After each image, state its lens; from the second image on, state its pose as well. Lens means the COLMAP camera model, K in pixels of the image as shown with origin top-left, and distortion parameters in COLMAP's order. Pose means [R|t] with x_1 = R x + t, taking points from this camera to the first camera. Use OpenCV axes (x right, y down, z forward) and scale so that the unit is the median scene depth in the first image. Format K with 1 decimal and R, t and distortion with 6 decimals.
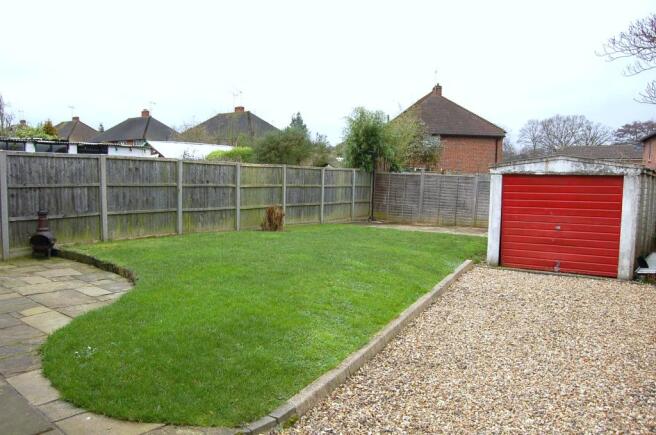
lens RADIAL K [[514.6, 0, 327.5], [0, 514.6, 230.3], [0, 0, 1]] dist [-0.093620, 0.034377]
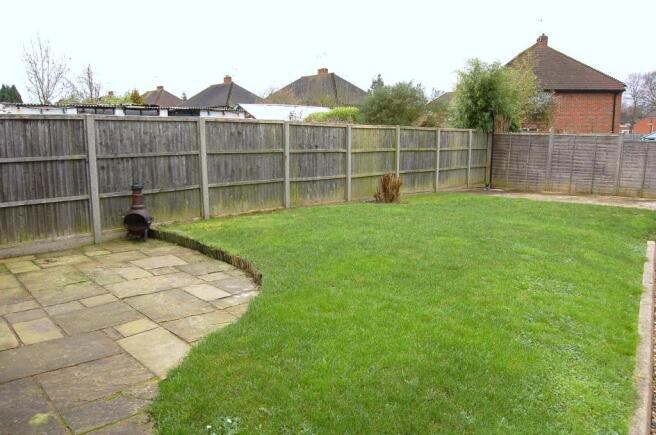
lens RADIAL K [[514.6, 0, 327.5], [0, 514.6, 230.3], [0, 0, 1]] dist [-0.093620, 0.034377]
pose [[0.988718, 0.001833, -0.149780, -0.079803], [0.008437, 0.997656, 0.067904, -0.011835], [0.149553, -0.068401, 0.986385, 0.128735]]
